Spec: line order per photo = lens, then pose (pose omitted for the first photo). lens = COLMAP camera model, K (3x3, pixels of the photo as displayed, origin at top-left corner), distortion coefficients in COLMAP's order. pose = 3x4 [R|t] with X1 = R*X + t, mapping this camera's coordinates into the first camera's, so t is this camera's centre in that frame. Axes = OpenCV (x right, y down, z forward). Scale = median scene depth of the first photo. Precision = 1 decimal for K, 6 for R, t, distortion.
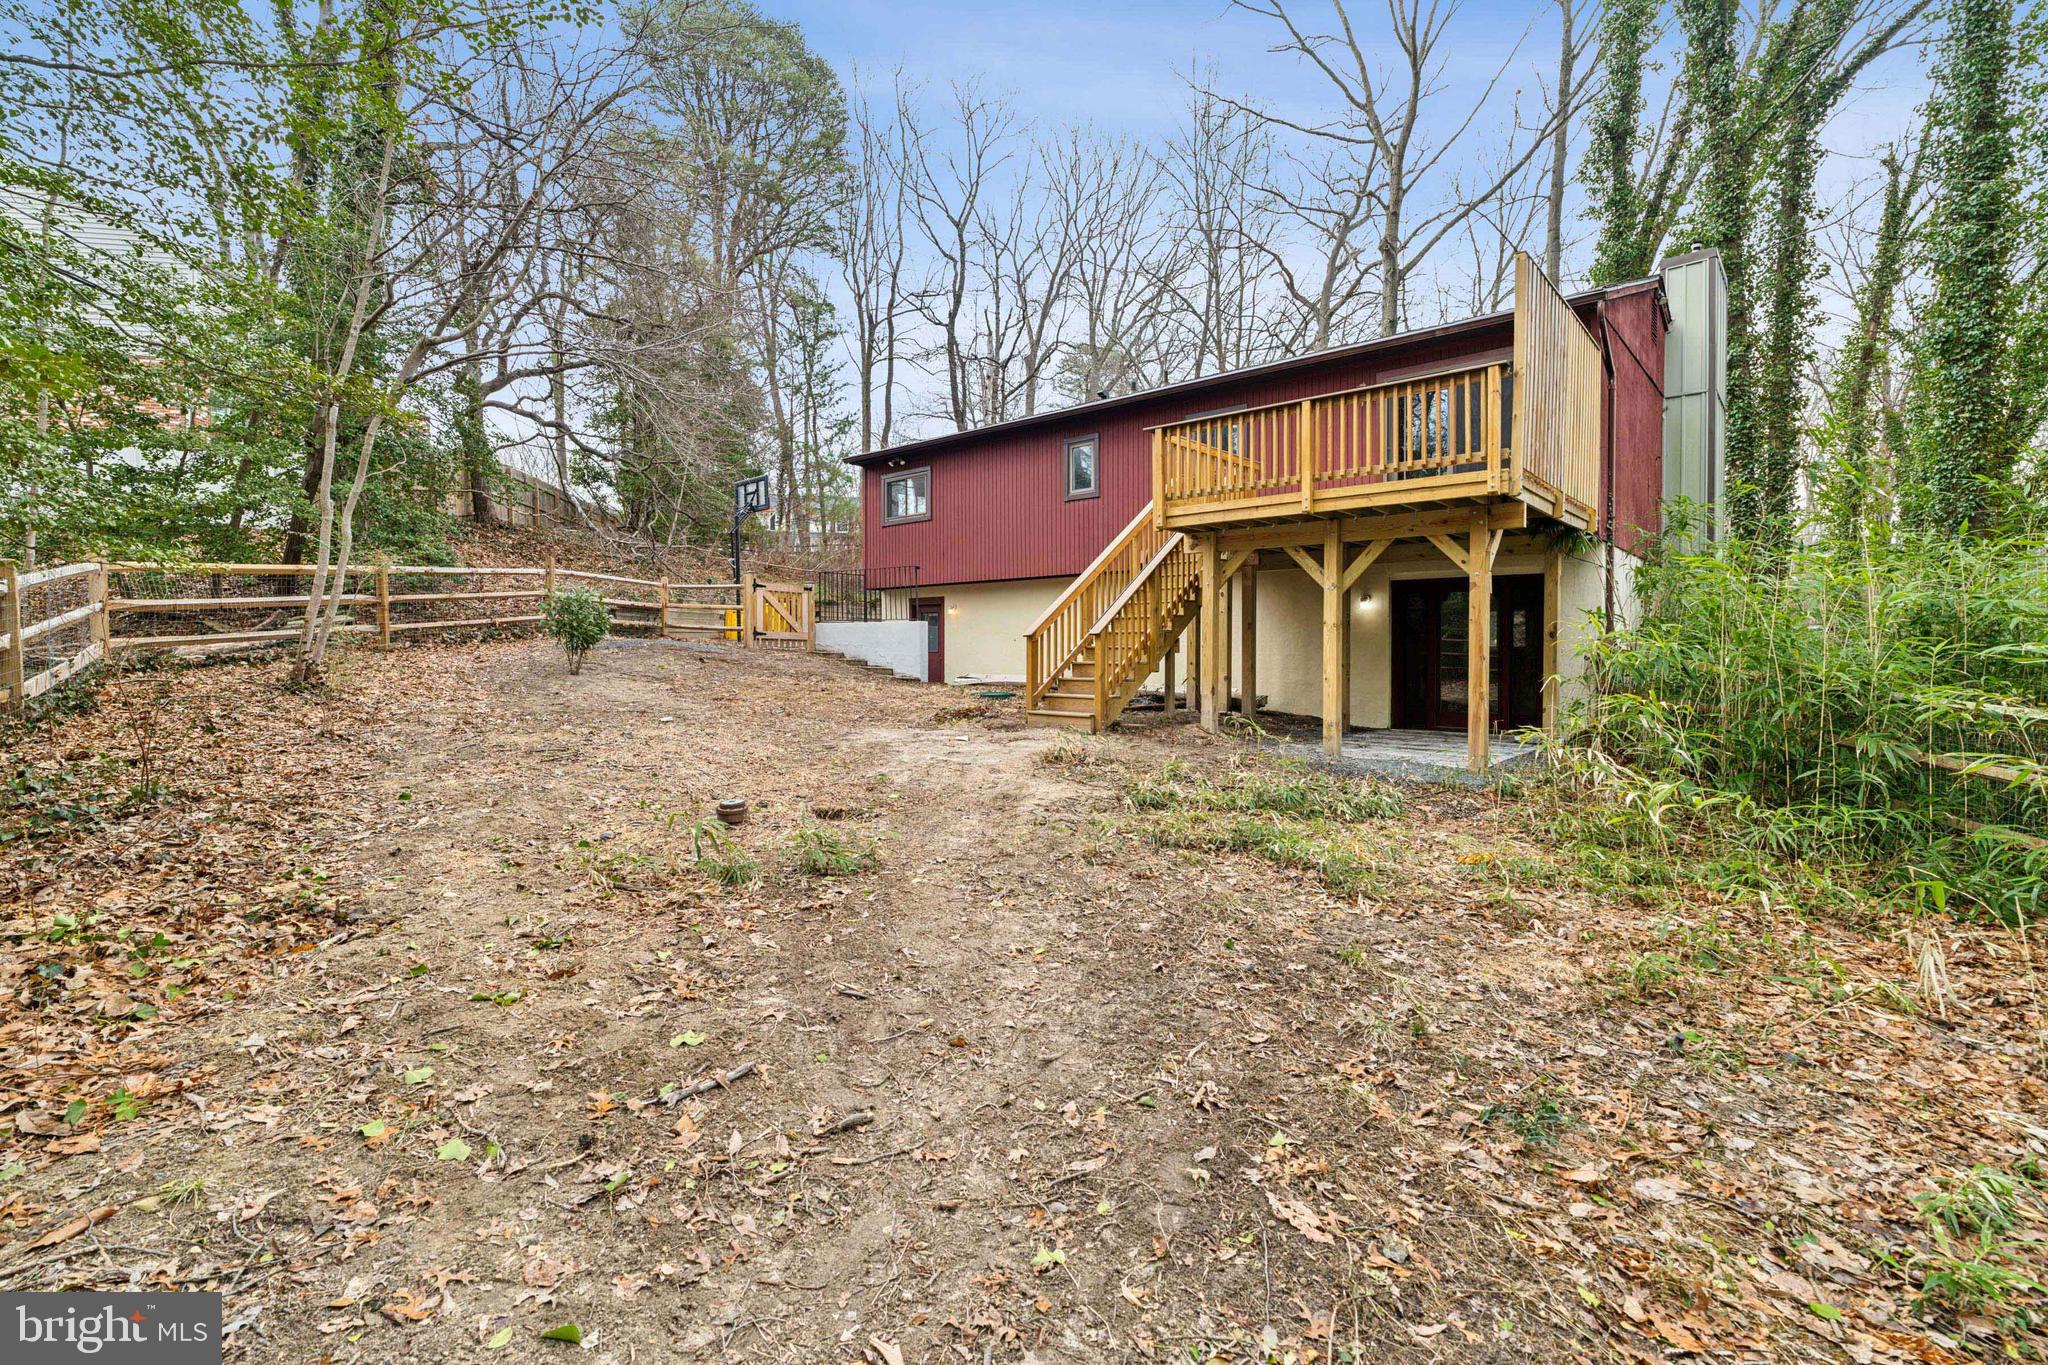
lens RADIAL K [[906.7, 0, 1029.9], [0, 906.7, 672.6], [0, 0, 1]] dist [-0.001758, -0.000133]
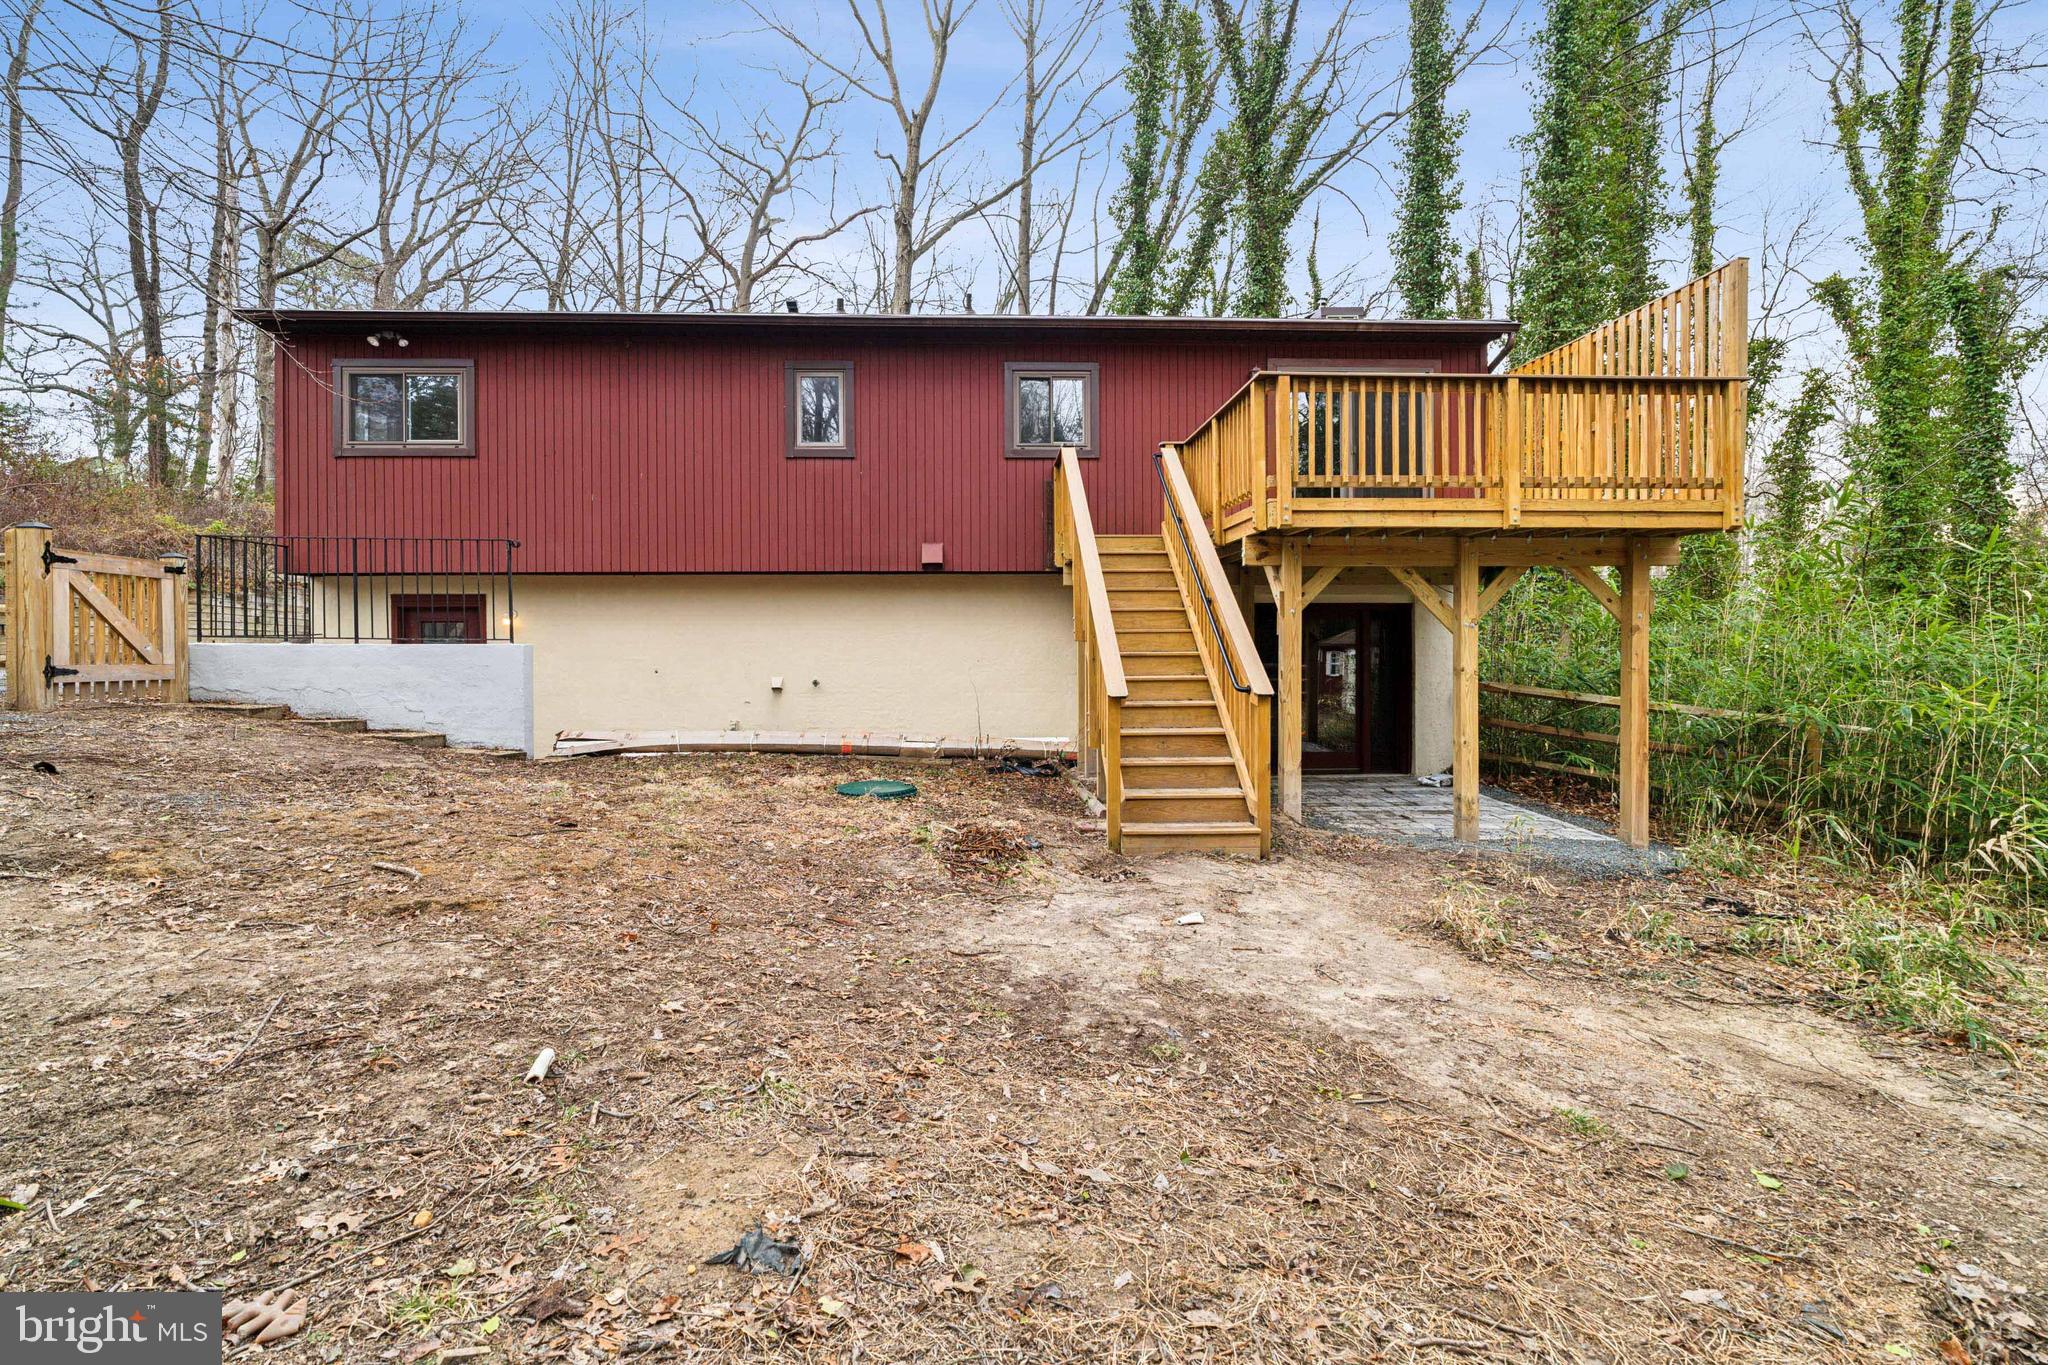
lens RADIAL K [[946.6, 0, 1021.1], [0, 946.6, 645.4], [0, 0, 1]] dist [0.001113, -0.000067]
pose [[0.735328, -0.003085, 0.677705, -0.238063], [0.019790, 0.999661, -0.016922, -0.034287], [-0.677423, 0.025855, 0.735140, 0.324650]]
